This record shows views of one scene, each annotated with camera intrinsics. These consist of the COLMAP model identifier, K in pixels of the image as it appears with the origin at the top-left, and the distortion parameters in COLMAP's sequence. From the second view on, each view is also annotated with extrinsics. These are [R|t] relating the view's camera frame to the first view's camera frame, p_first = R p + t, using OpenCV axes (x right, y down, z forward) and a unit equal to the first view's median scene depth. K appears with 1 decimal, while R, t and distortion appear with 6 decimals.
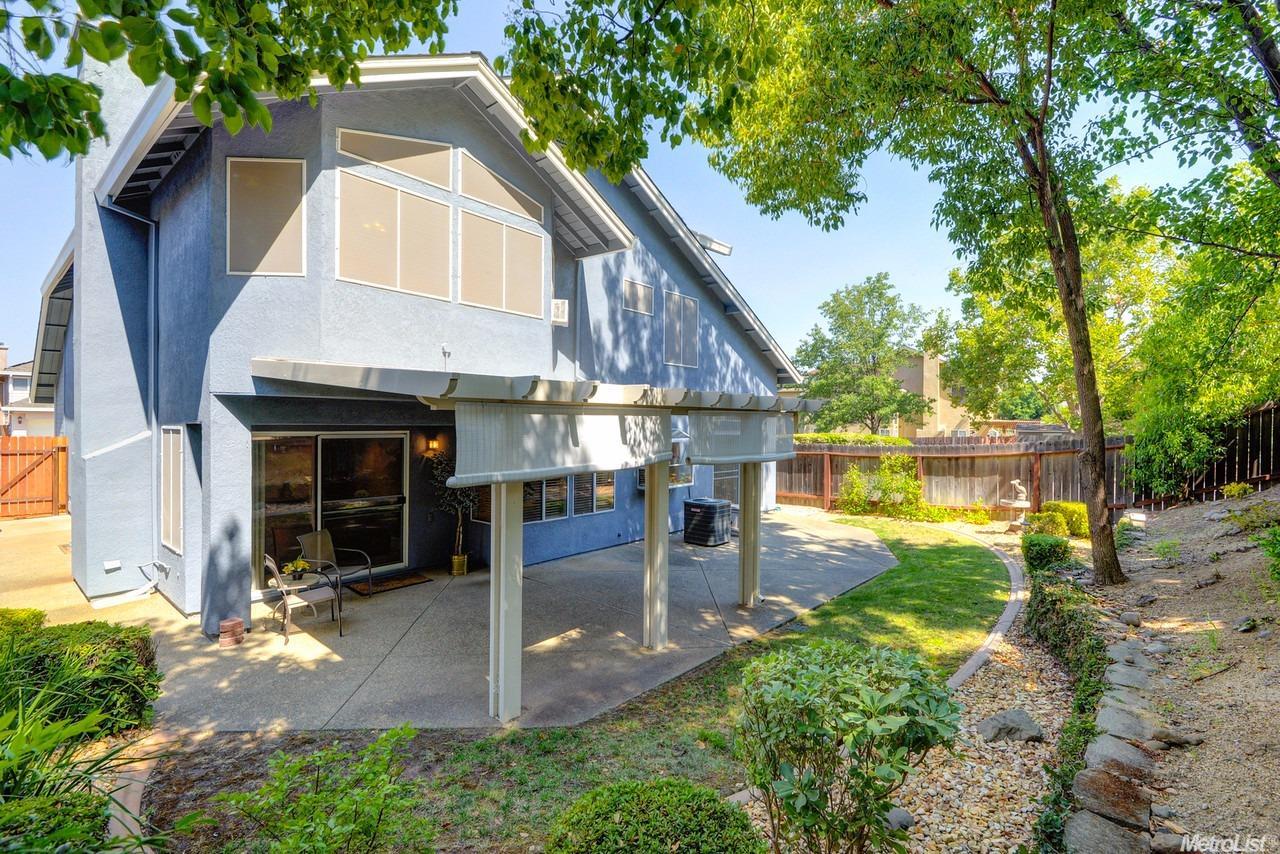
lens RADIAL K [[582.0, 0, 640.1], [0, 582.0, 421.2], [0, 0, 1]] dist [0.003218, -0.009451]
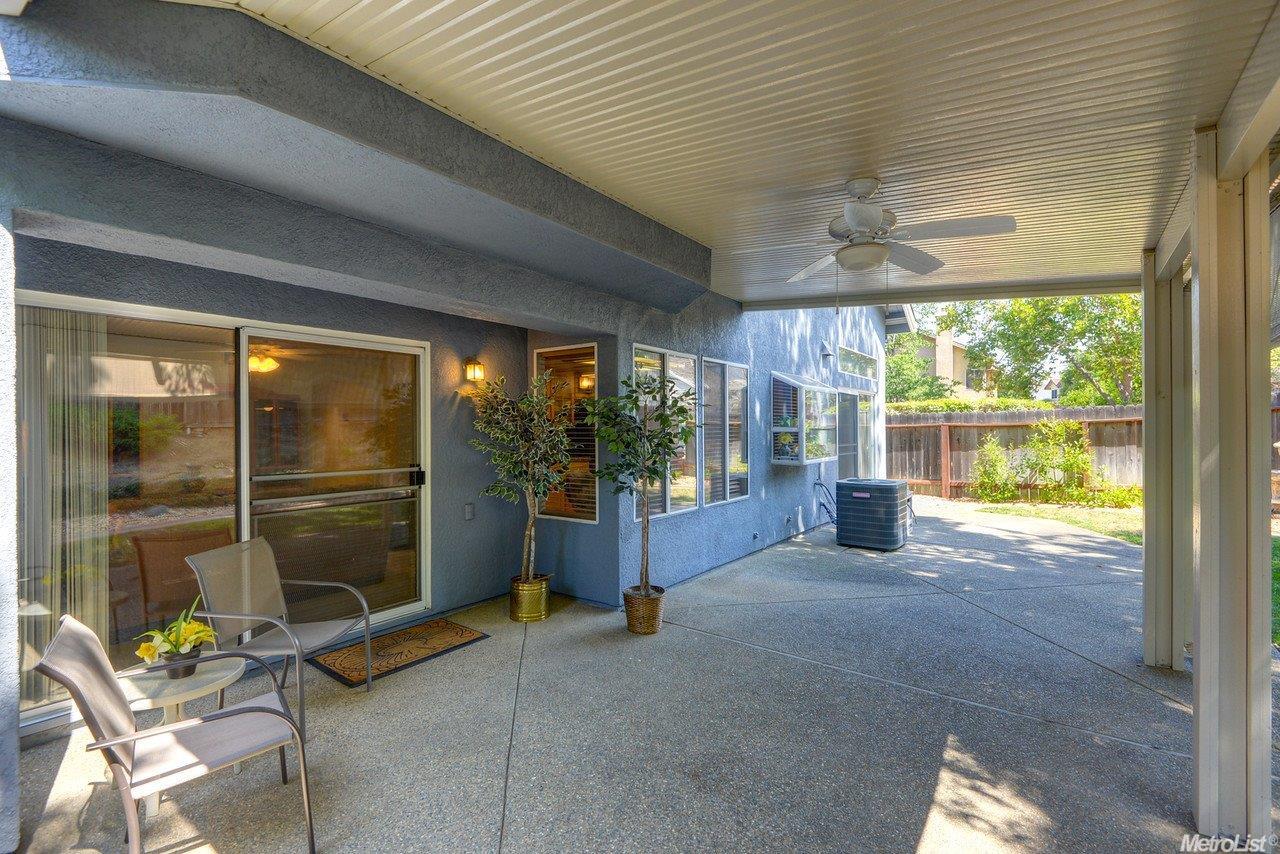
lens RADIAL K [[582.0, 0, 639.6], [0, 582.0, 424.6], [0, 0, 1]] dist [0.003218, -0.009451]
pose [[0.996448, -0.014018, 0.083037, -0.177541], [0.014307, 0.999893, -0.002887, 0.064254], [-0.082988, 0.004065, 0.996542, 0.328995]]
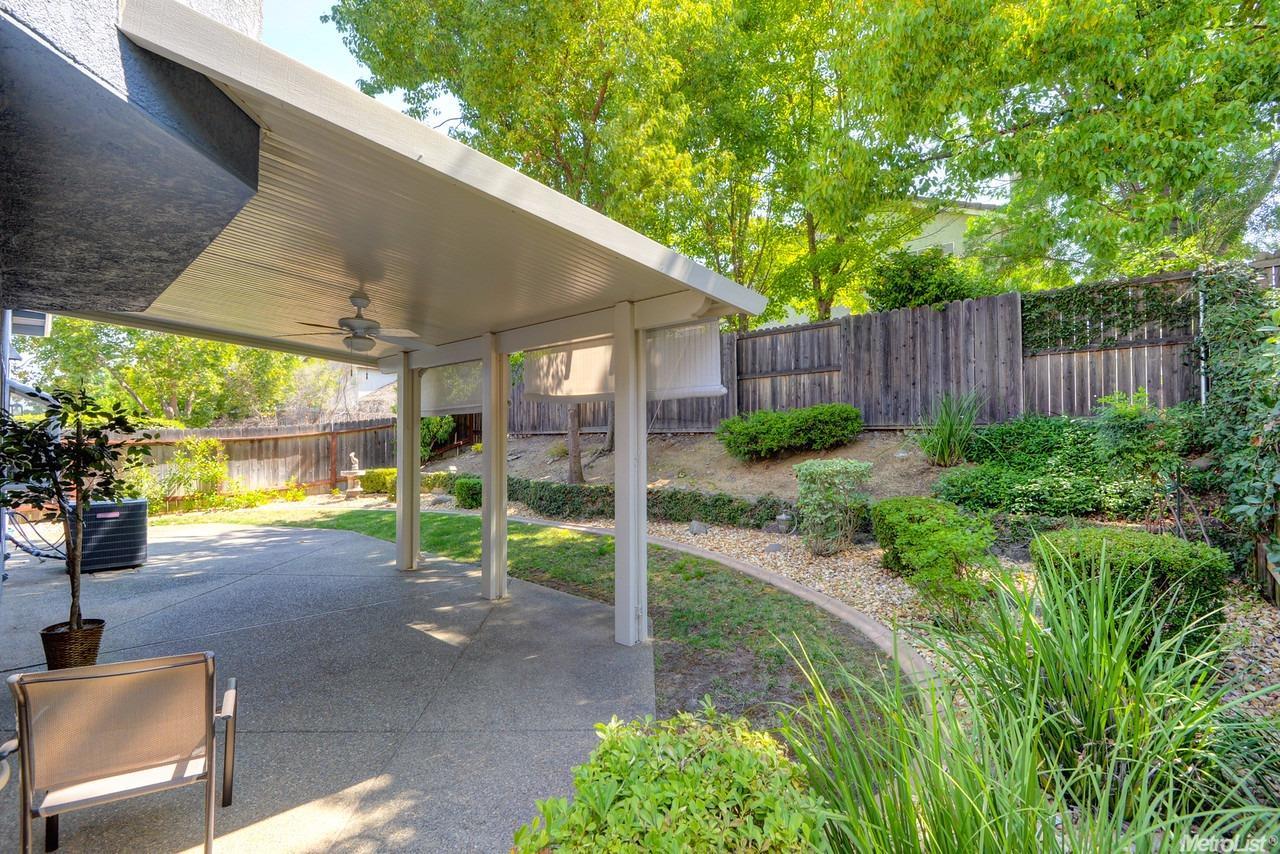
lens RADIAL K [[582.0, 0, 644.6], [0, 582.0, 424.1], [0, 0, 1]] dist [0.003218, -0.009451]
pose [[0.033542, 0.009836, 0.999389, -0.453450], [-0.000134, 0.999952, -0.009837, 0.049289], [-0.999437, 0.000196, 0.033542, 0.339578]]
